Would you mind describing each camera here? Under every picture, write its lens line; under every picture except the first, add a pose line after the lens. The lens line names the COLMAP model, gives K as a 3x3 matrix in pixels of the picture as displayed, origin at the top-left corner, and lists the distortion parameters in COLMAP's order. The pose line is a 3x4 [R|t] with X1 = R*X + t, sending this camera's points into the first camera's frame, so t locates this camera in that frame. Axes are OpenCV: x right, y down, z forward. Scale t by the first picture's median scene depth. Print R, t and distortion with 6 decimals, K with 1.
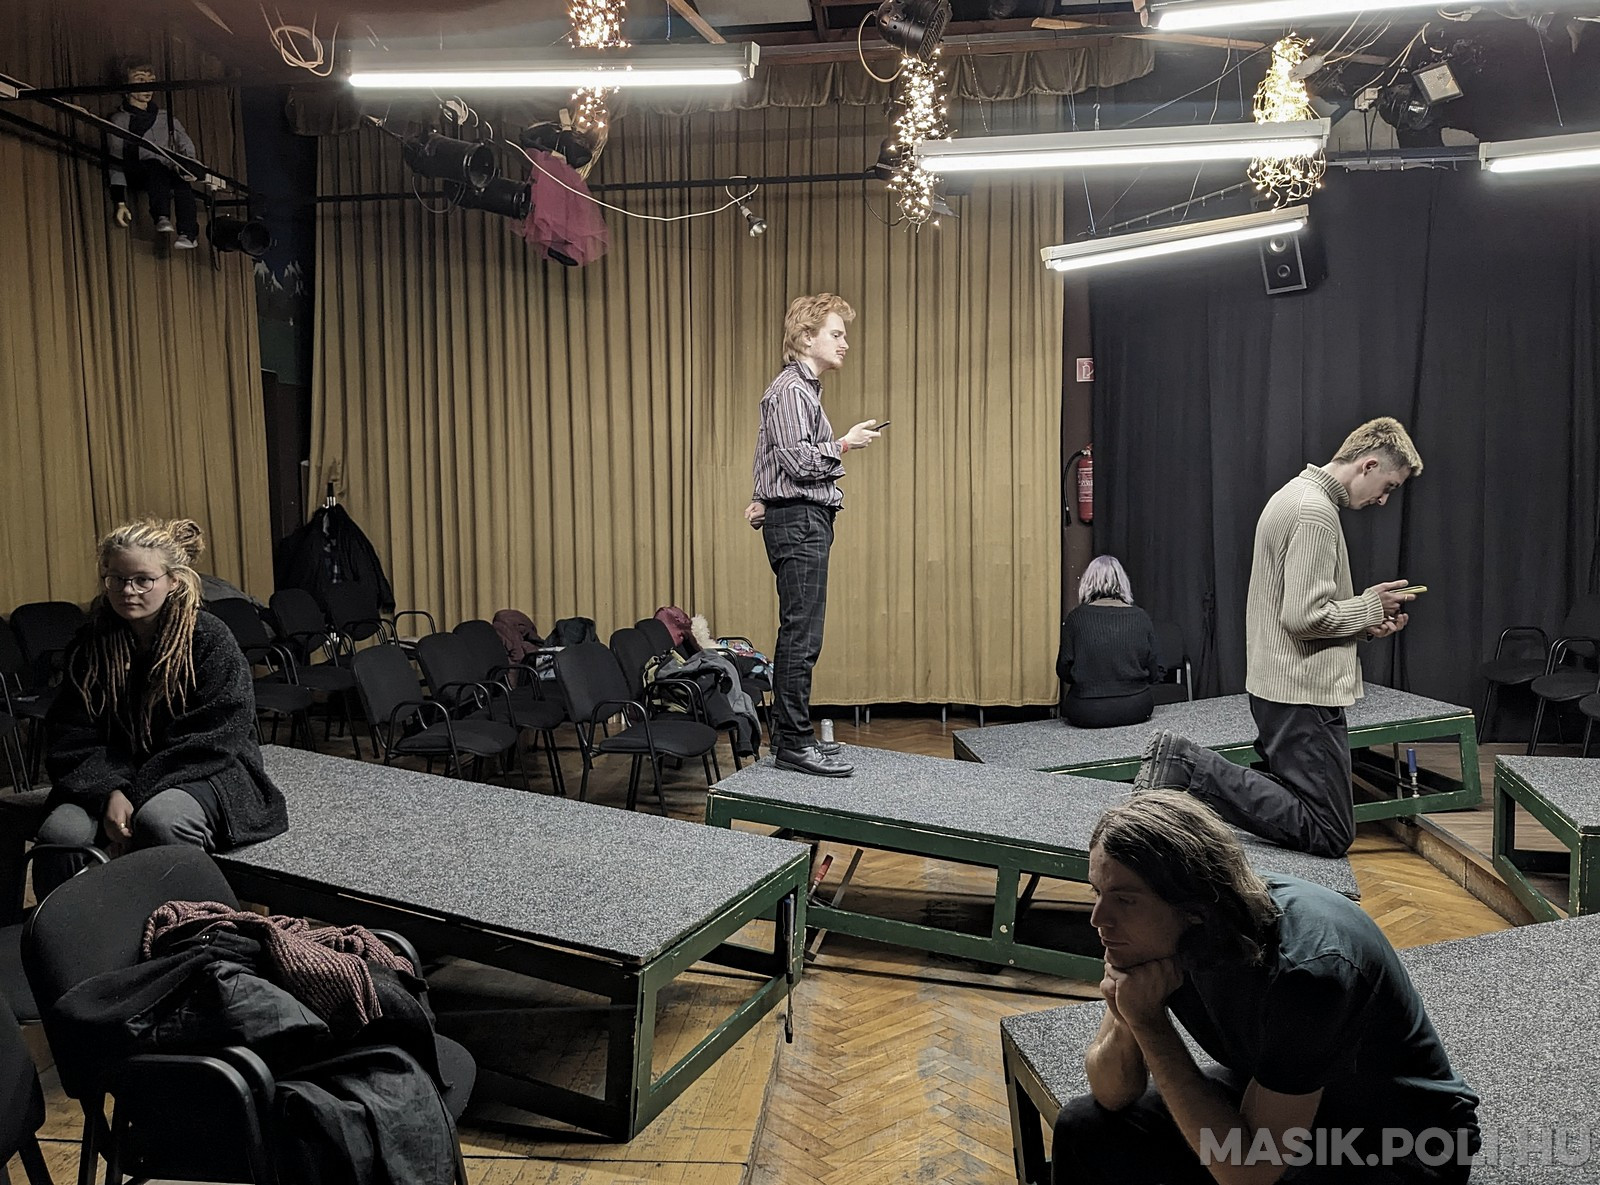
lens RADIAL K [[1274.5, 0, 800.0], [0, 1274.5, 592.5], [0, 0, 1]] dist [0.062619, -0.142113]
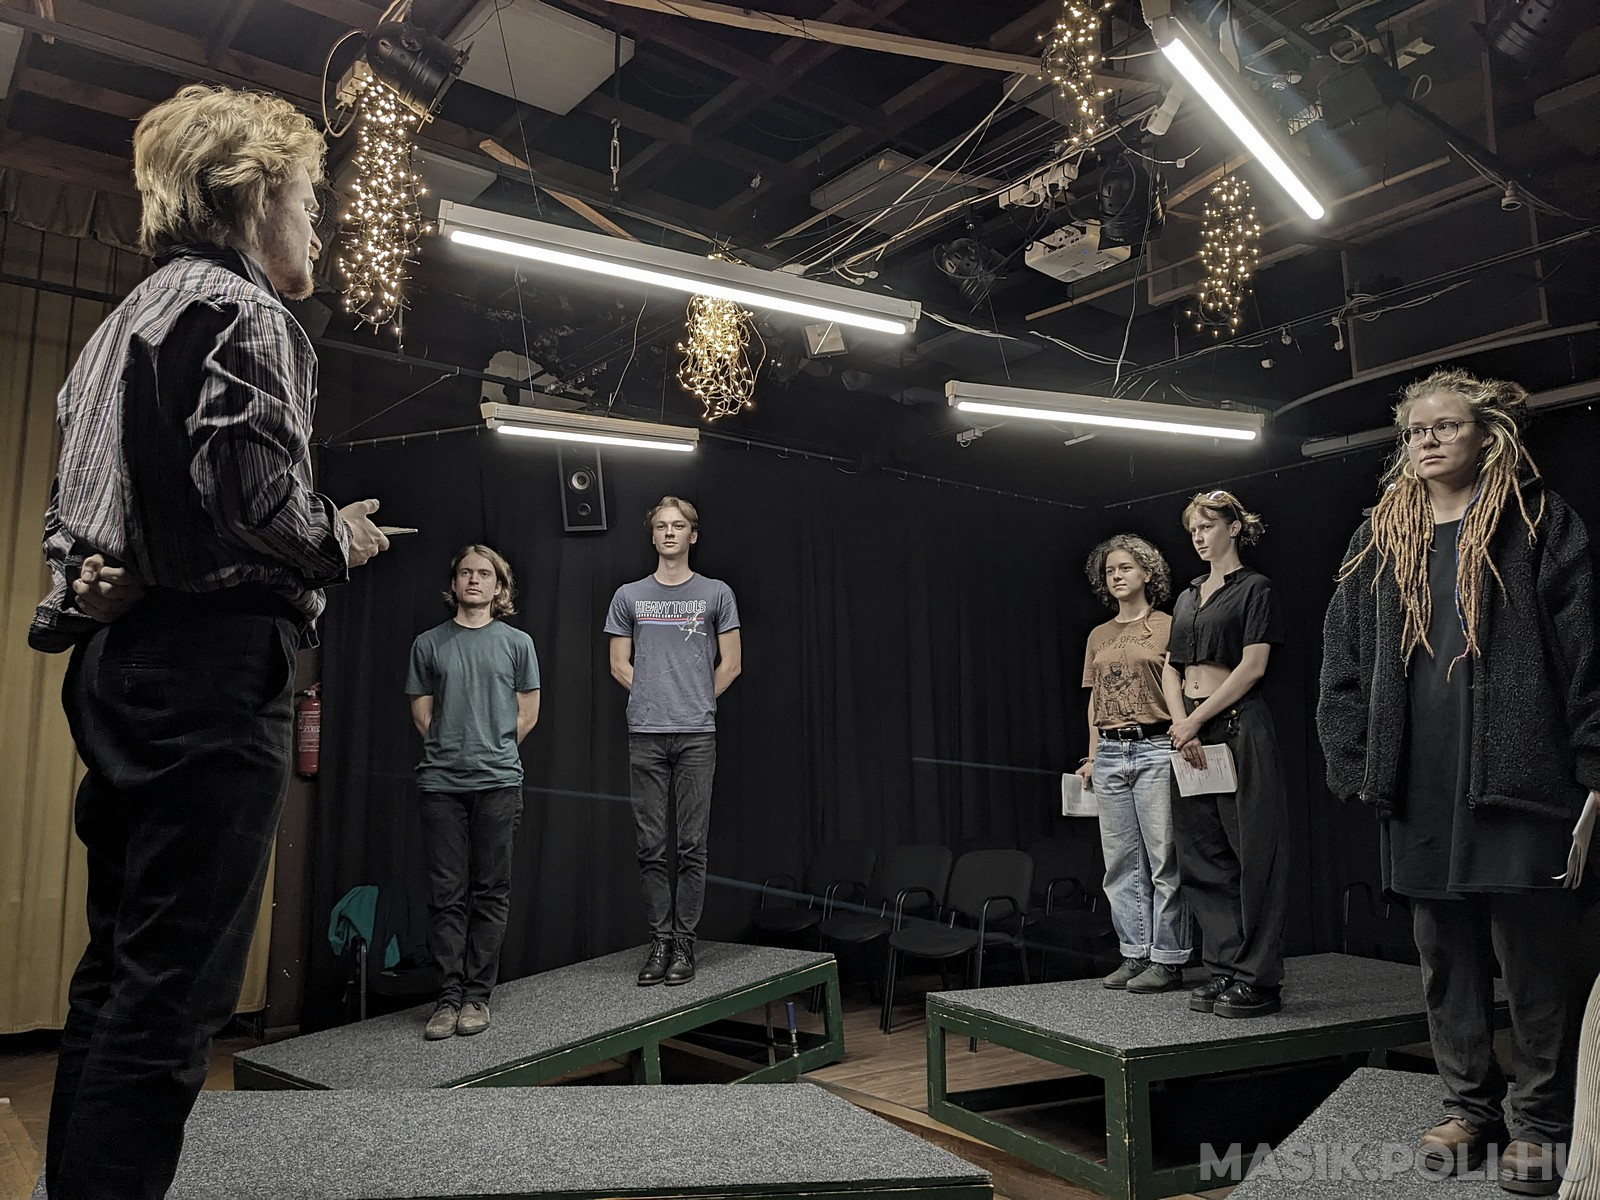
lens RADIAL K [[1231.3, 0, 800.0], [0, 1231.3, 600.0], [0, 0, 1]] dist [-0.001751, -0.003538]
pose [[0.711169, 0.120207, 0.692667, -0.173711], [0.042588, 0.976097, -0.213120, 0.025490], [-0.701729, 0.181064, 0.689051, 0.313585]]
